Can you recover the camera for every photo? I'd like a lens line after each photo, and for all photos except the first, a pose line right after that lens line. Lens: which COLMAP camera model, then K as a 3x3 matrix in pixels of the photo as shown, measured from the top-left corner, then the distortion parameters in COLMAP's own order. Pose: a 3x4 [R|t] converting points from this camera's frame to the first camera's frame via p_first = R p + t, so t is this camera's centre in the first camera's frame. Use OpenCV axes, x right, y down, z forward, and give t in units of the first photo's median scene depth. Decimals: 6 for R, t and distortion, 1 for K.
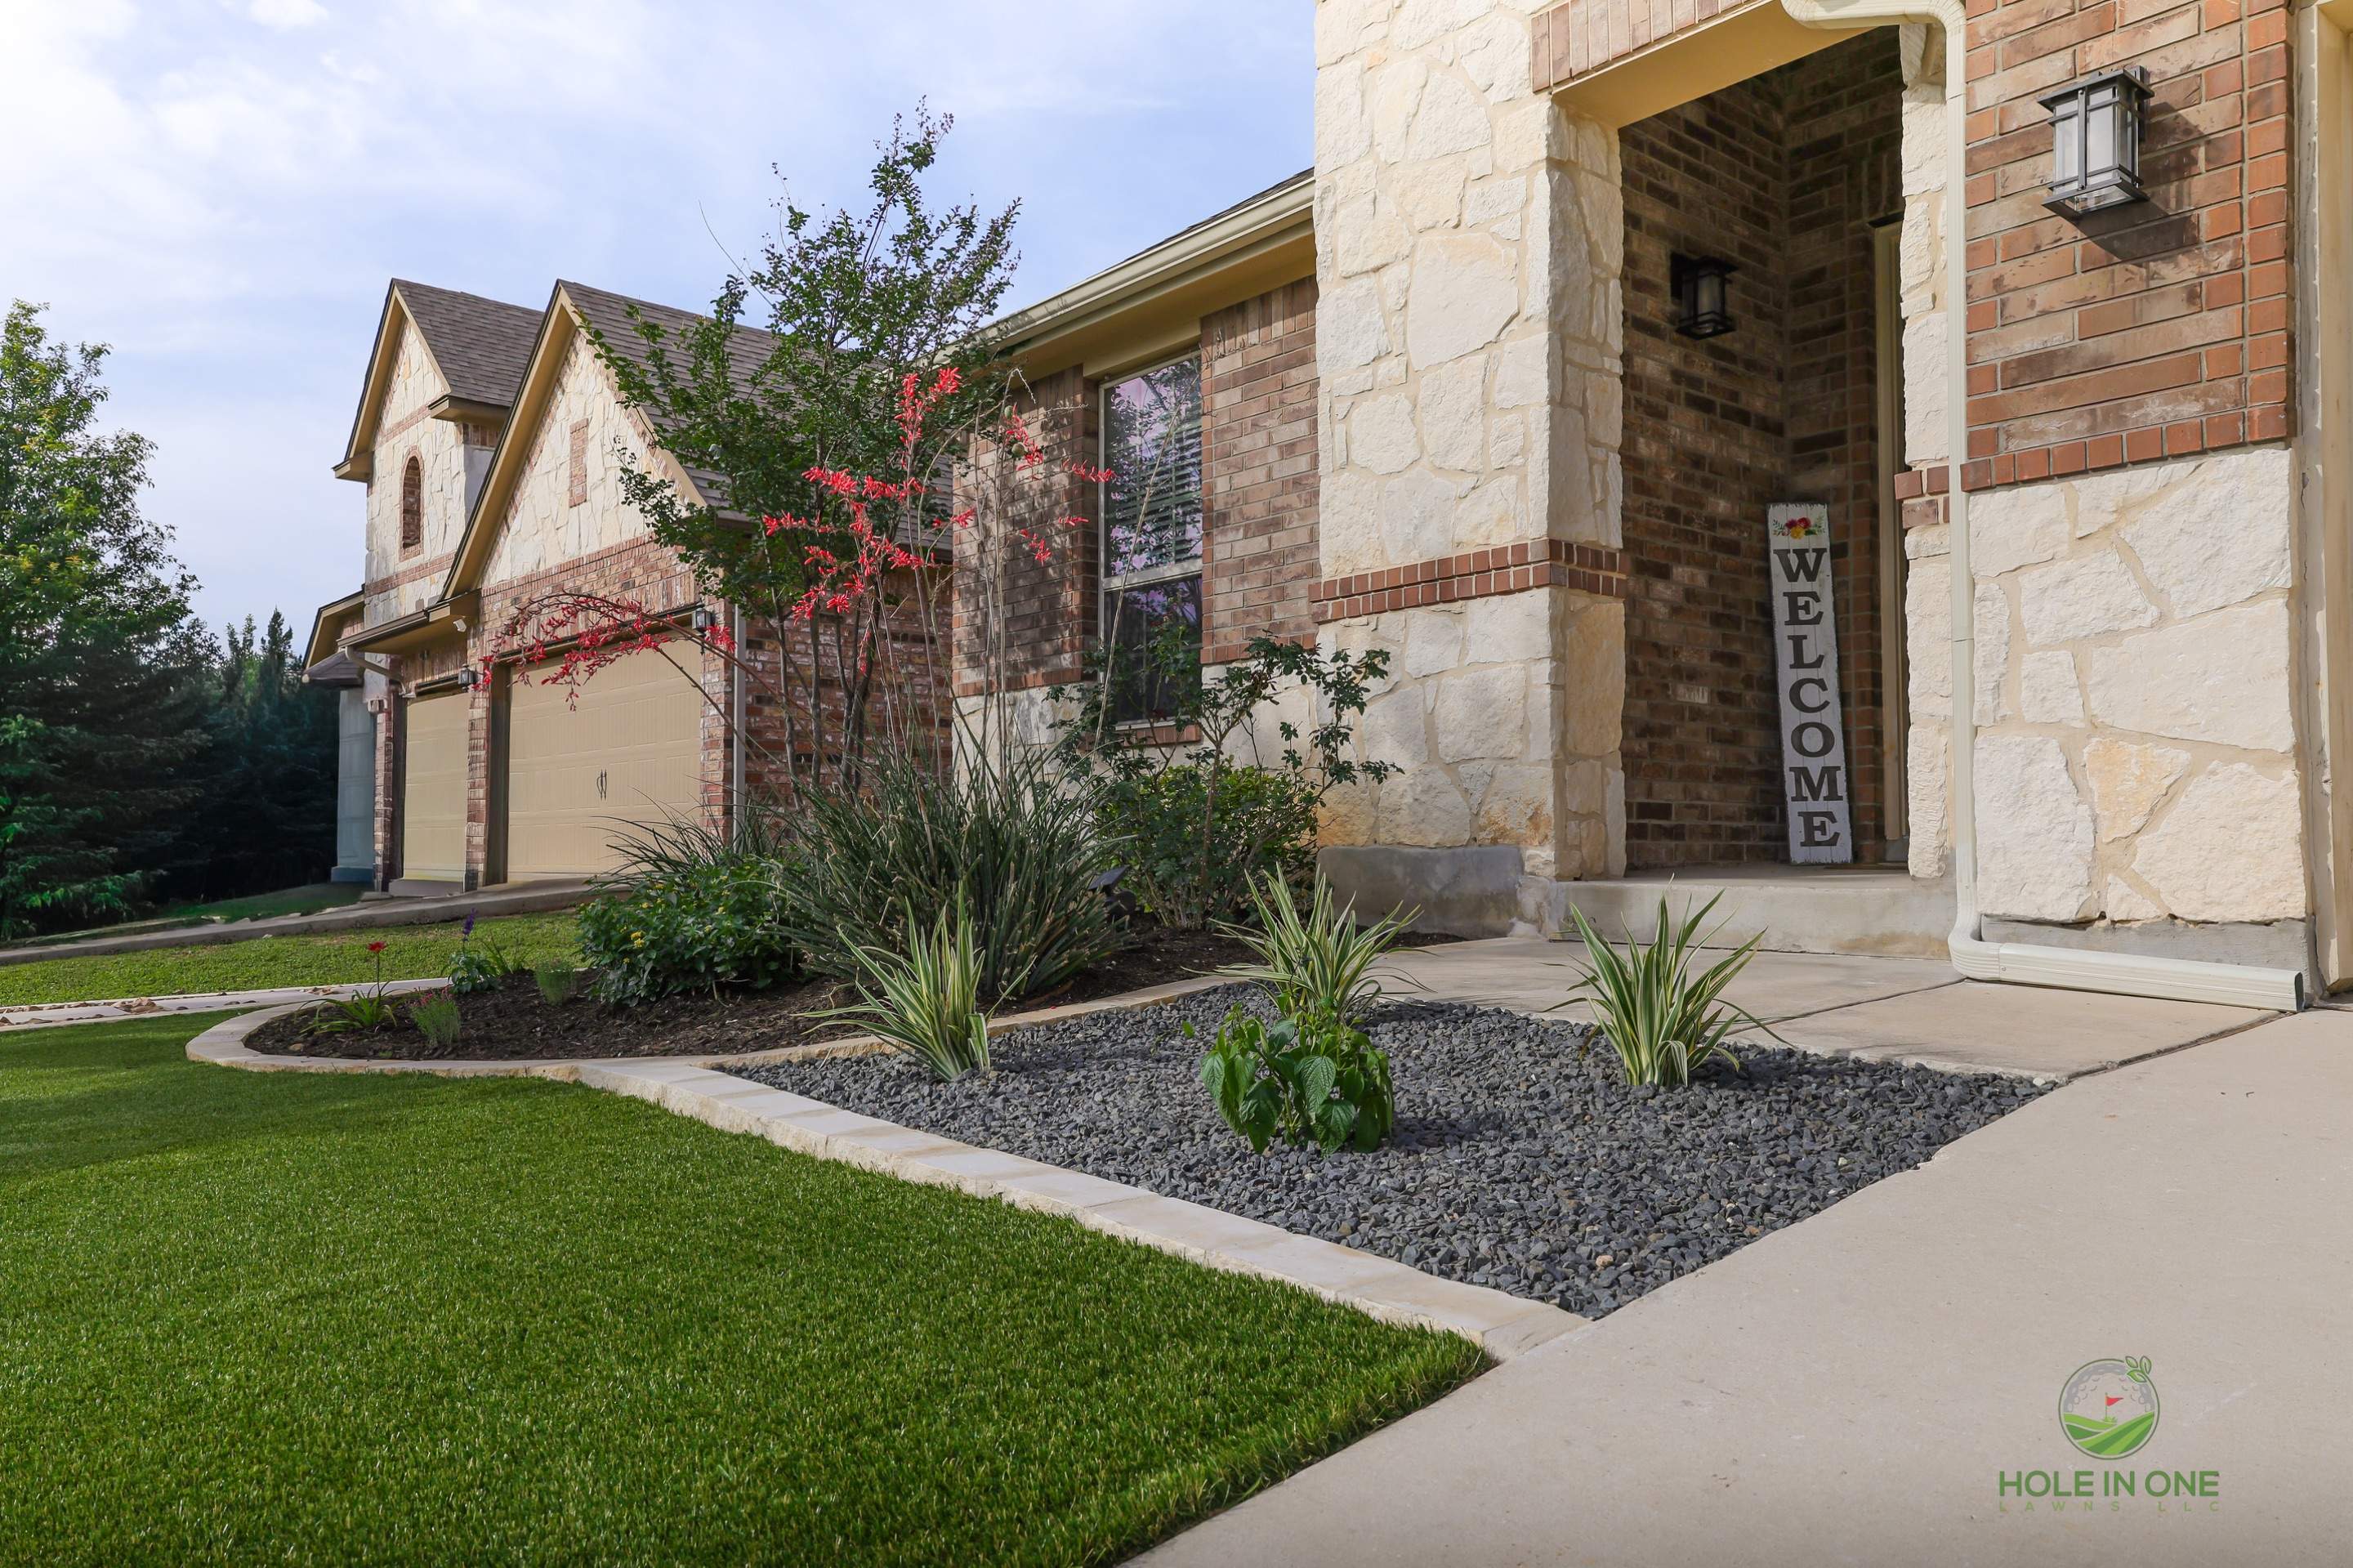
lens RADIAL K [[1646.3, 0, 1176.5], [0, 1646.3, 784.0], [0, 0, 1]] dist [0.042551, 0.000641]
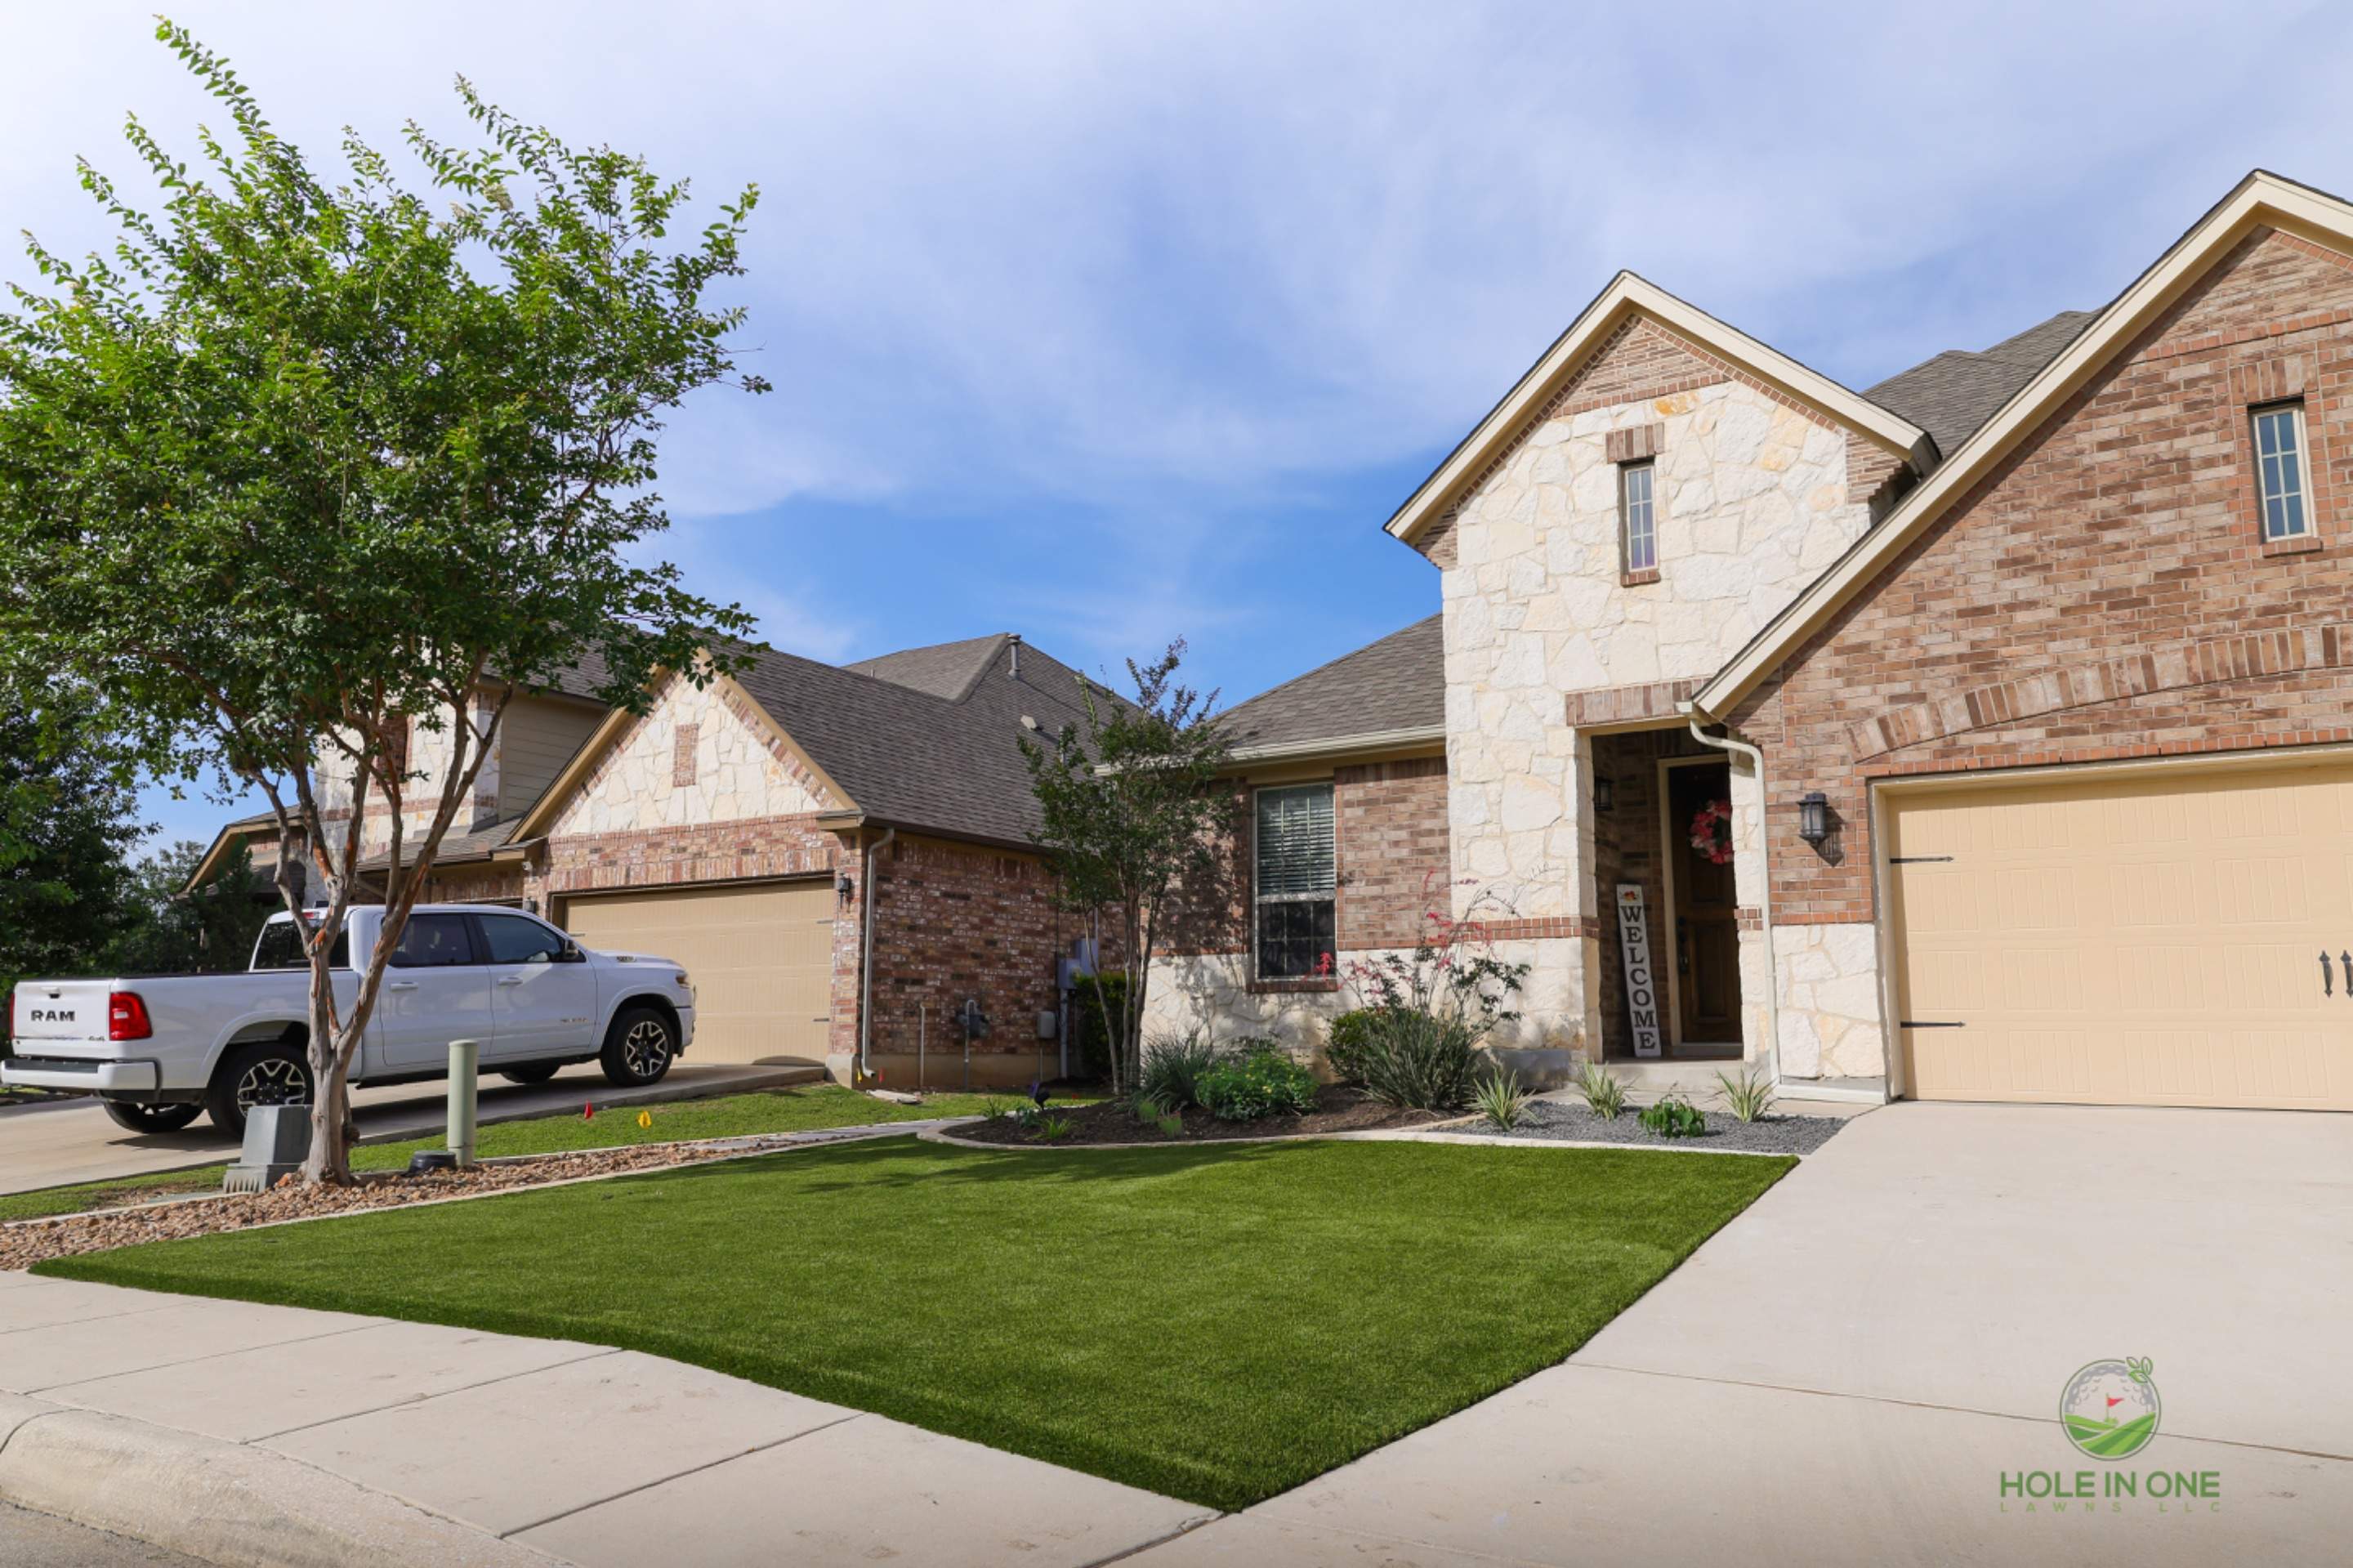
lens RADIAL K [[1646.3, 0, 1176.5], [0, 1646.3, 784.0], [0, 0, 1]] dist [0.042551, 0.000641]
pose [[0.956436, 0.048827, 0.287831, -0.905366], [-0.015208, 0.992909, -0.117898, -0.044876], [-0.291546, 0.108385, 0.950396, -0.971211]]
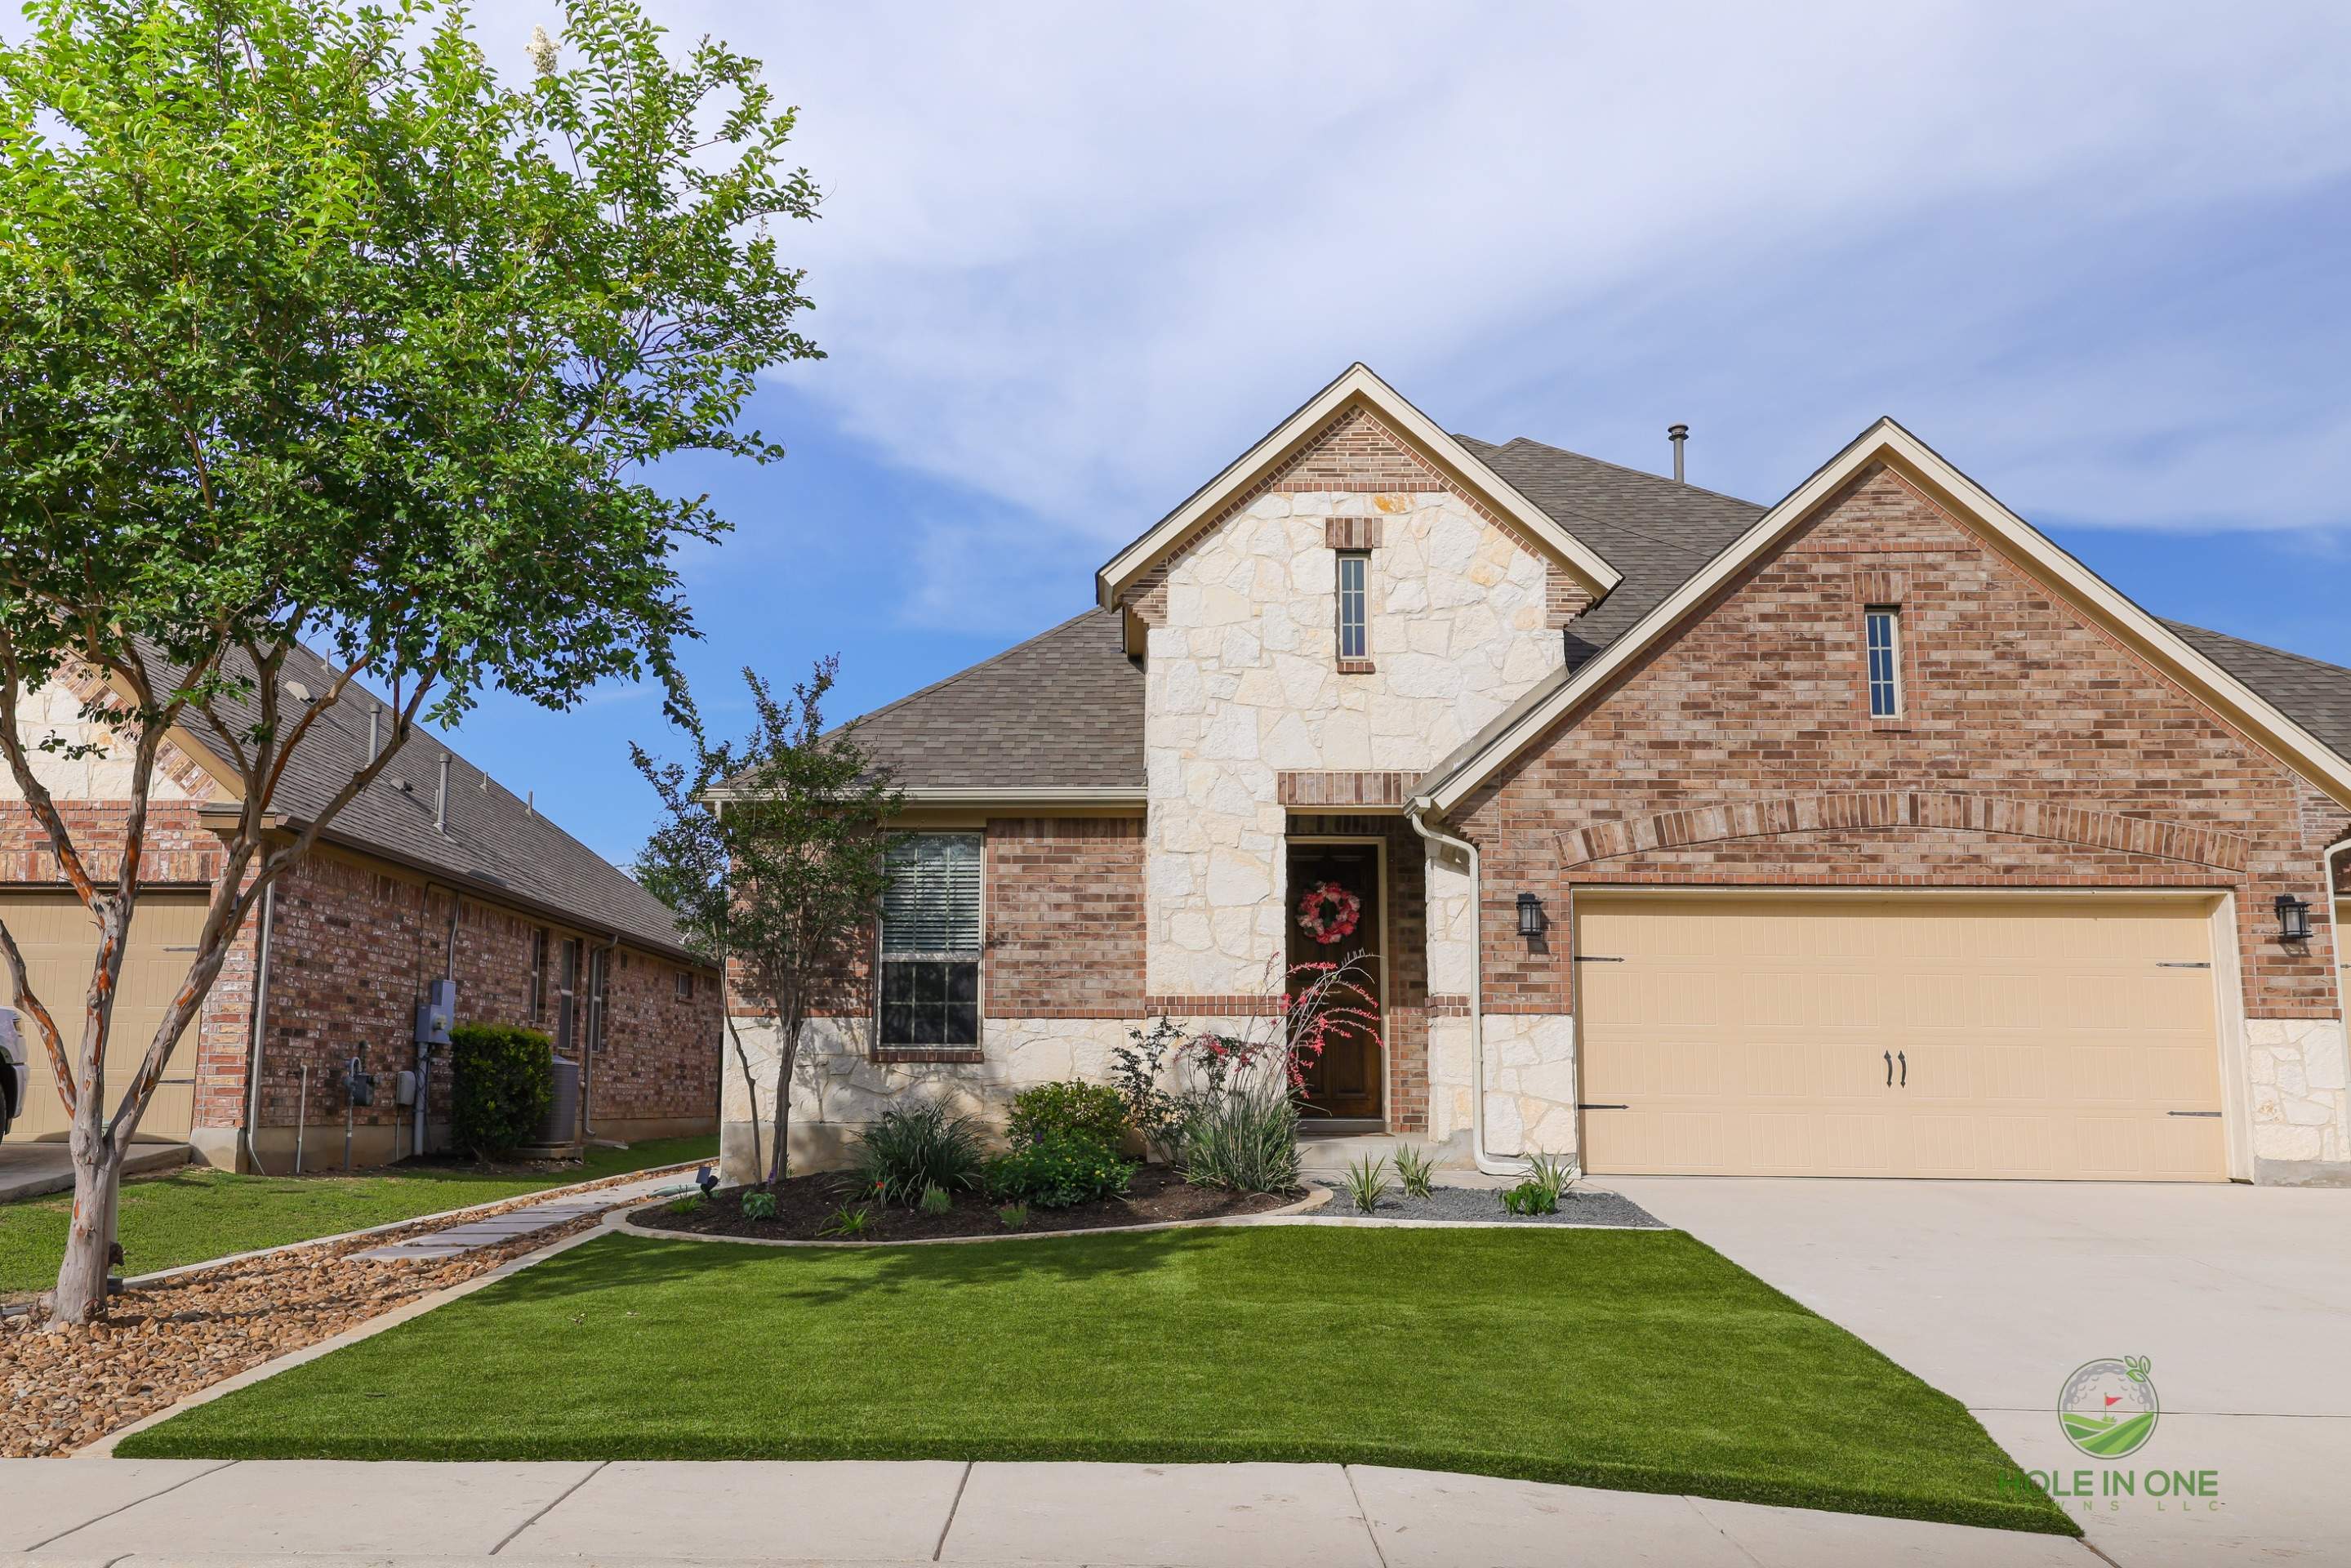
lens RADIAL K [[1971.6, 0, 1111.6], [0, 1971.6, 808.3], [0, 0, 1]] dist [0.028821, 0.003128]
pose [[0.667734, 0.117733, 0.735031, -1.835724], [-0.040625, 0.991706, -0.121939, -0.054105], [-0.743290, 0.051562, 0.666979, -0.633789]]
